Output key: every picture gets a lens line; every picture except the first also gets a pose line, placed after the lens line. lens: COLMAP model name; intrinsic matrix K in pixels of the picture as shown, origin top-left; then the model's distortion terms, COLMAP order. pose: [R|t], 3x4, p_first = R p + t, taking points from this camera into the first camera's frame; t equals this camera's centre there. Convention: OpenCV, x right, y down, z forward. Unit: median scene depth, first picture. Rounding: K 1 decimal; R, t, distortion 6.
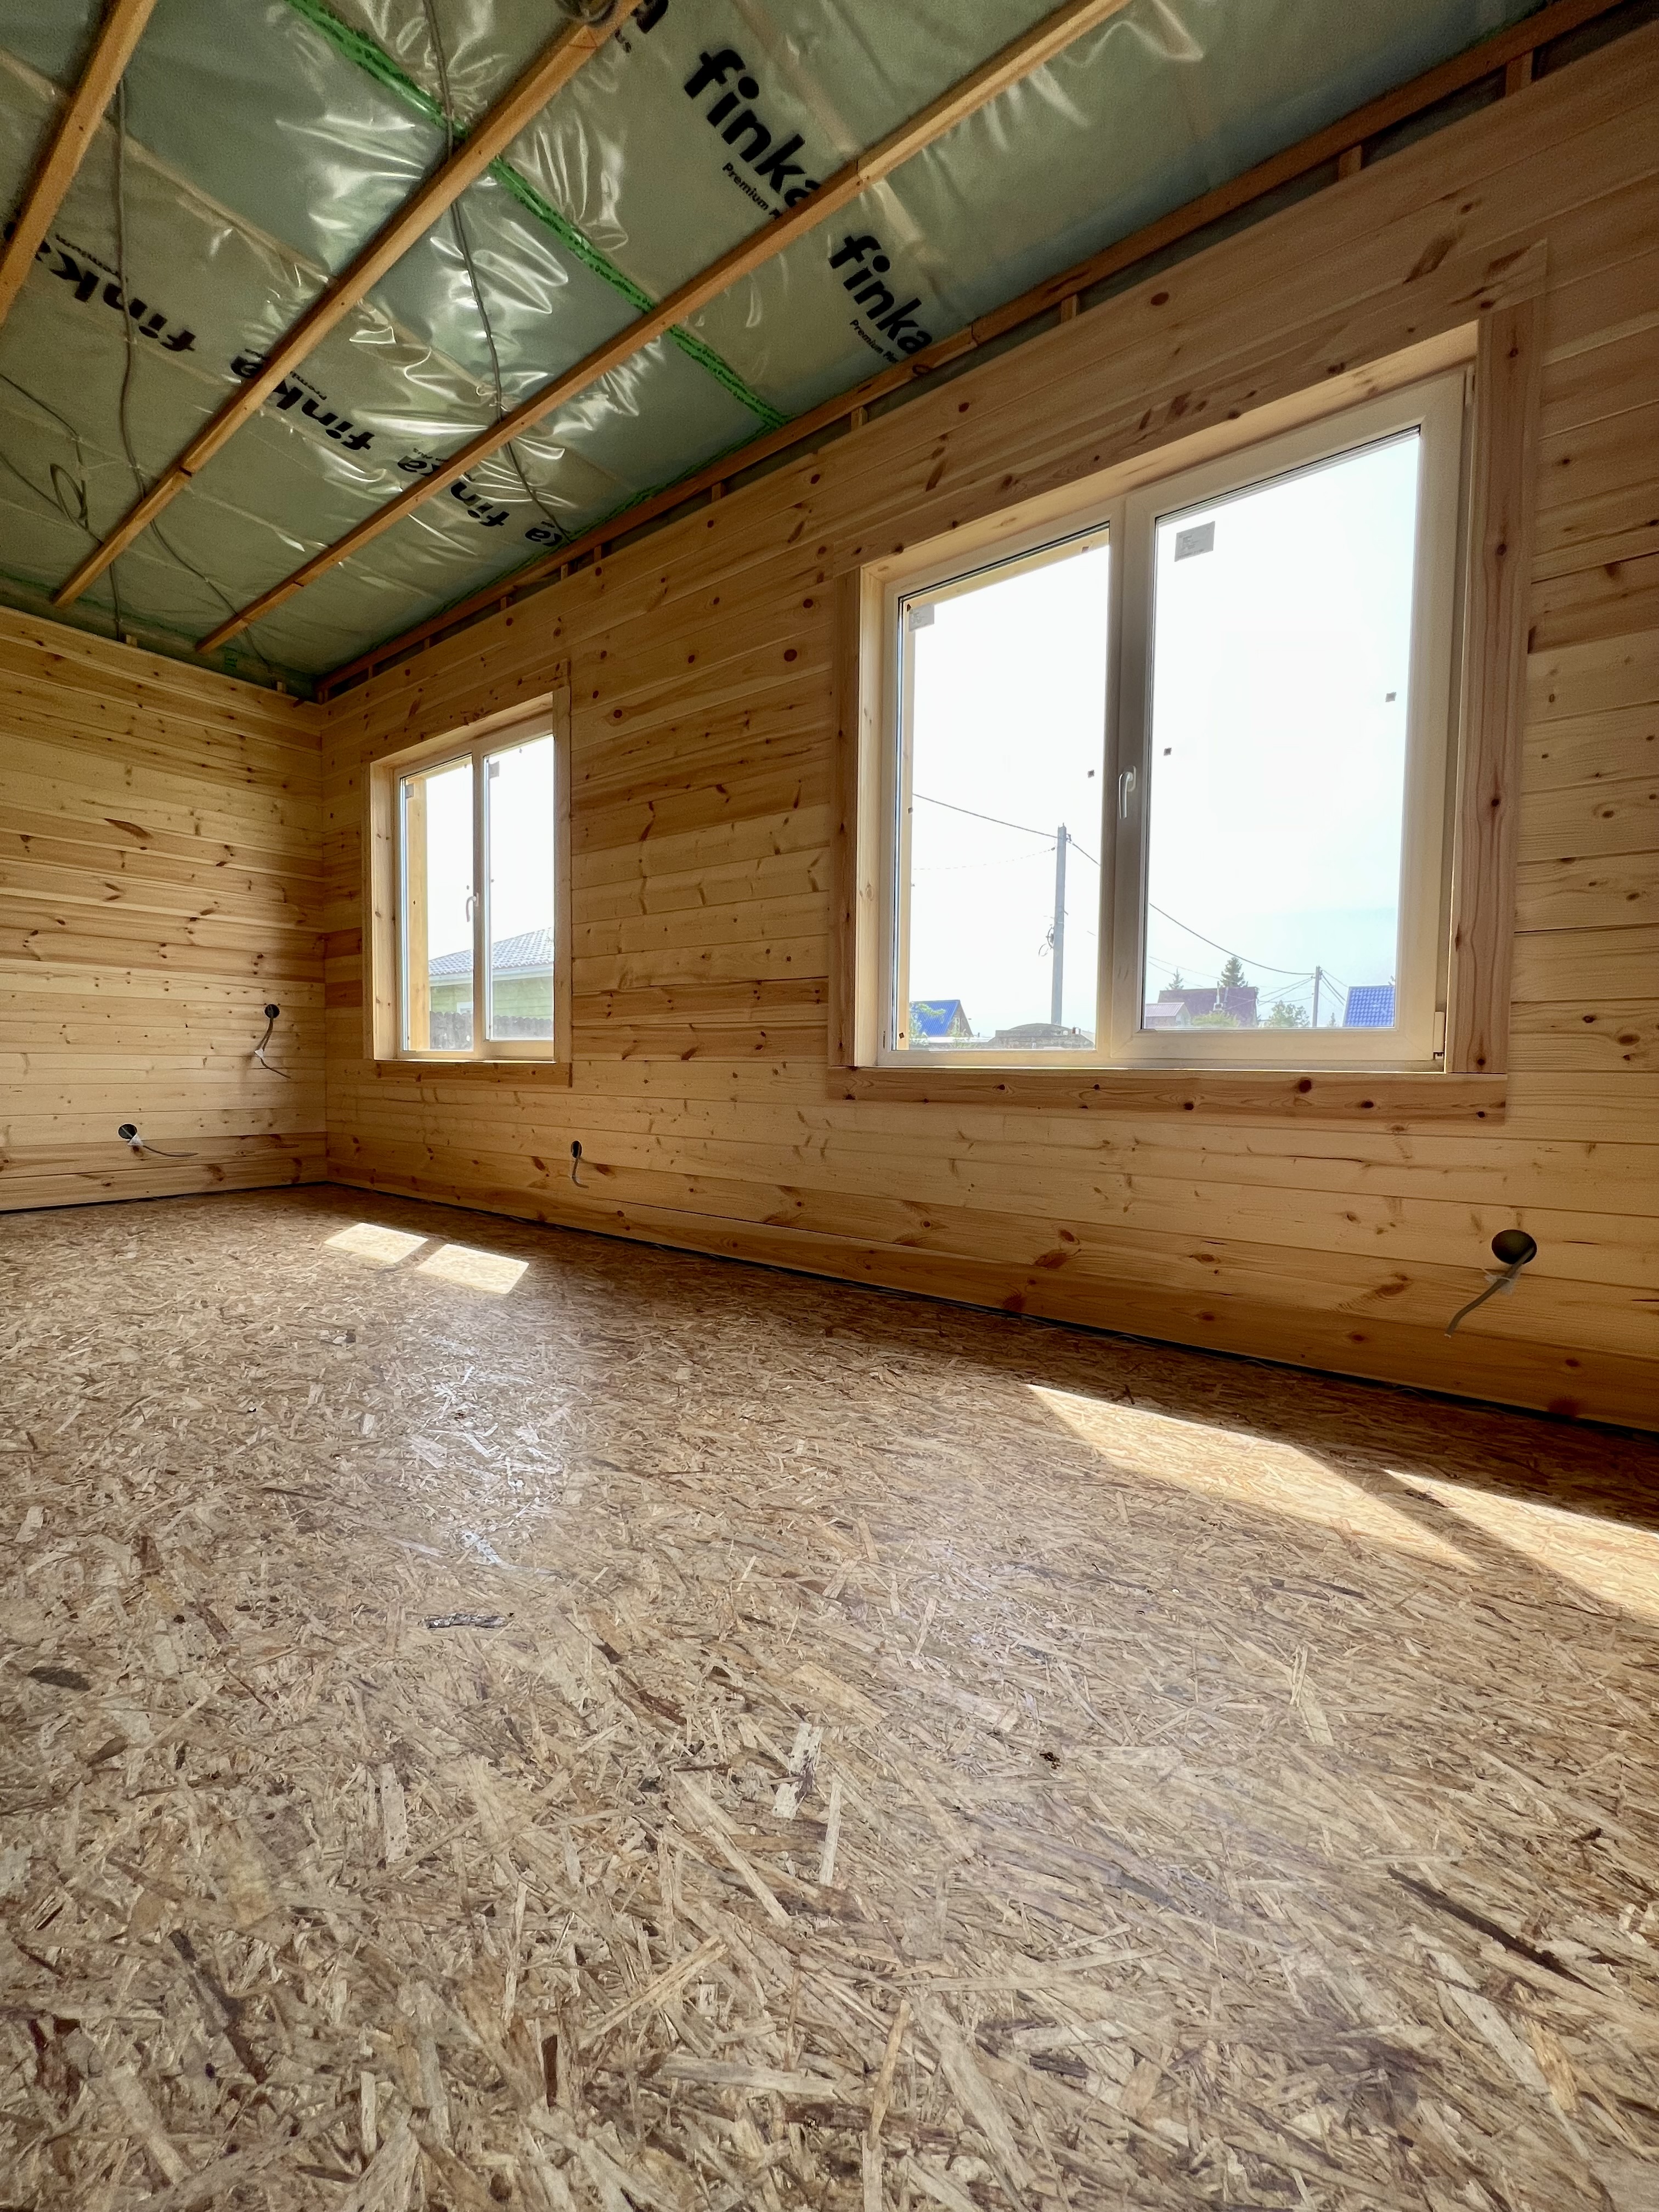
lens RADIAL K [[890.3, 0, 829.2], [0, 890.3, 1109.5], [0, 0, 1]] dist [-0.003375, 0.001322]
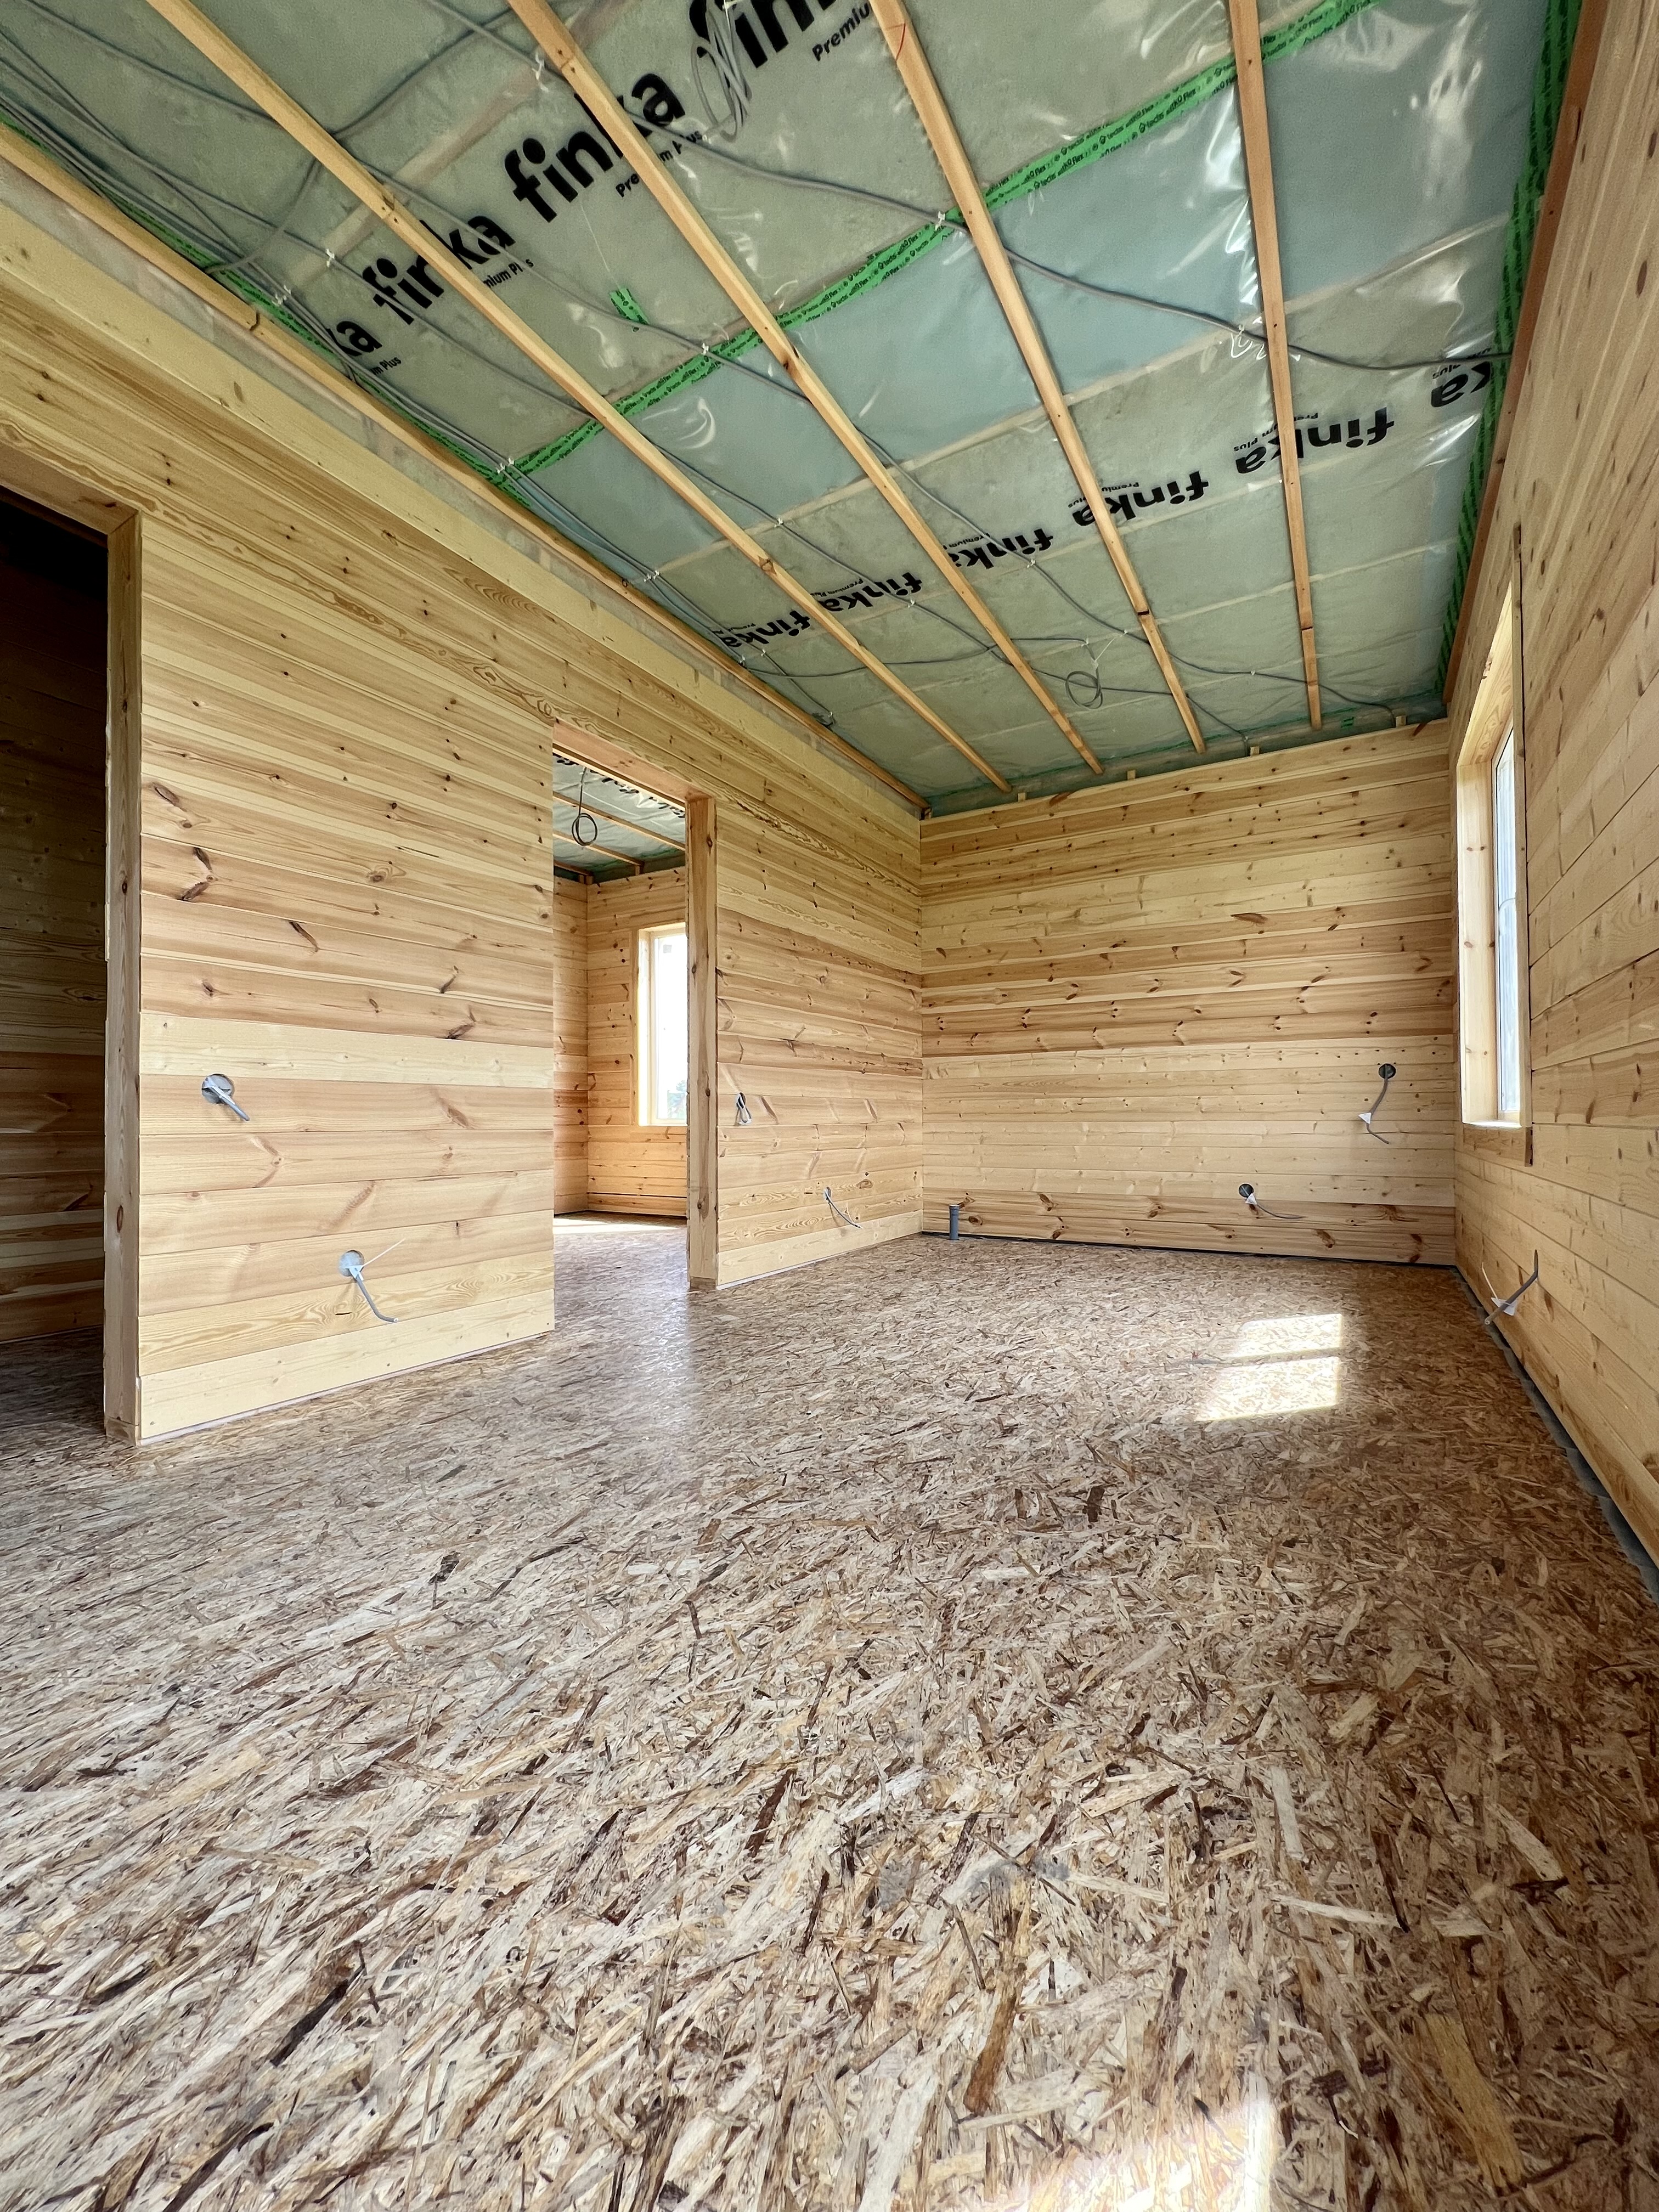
lens RADIAL K [[890.3, 0, 829.2], [0, 890.3, 1109.5], [0, 0, 1]] dist [-0.003375, 0.001322]
pose [[0.108523, -0.025058, -0.993778, 0.448616], [-0.040557, 0.998738, -0.029612, -0.038892], [0.993266, 0.043518, 0.107370, 0.642987]]
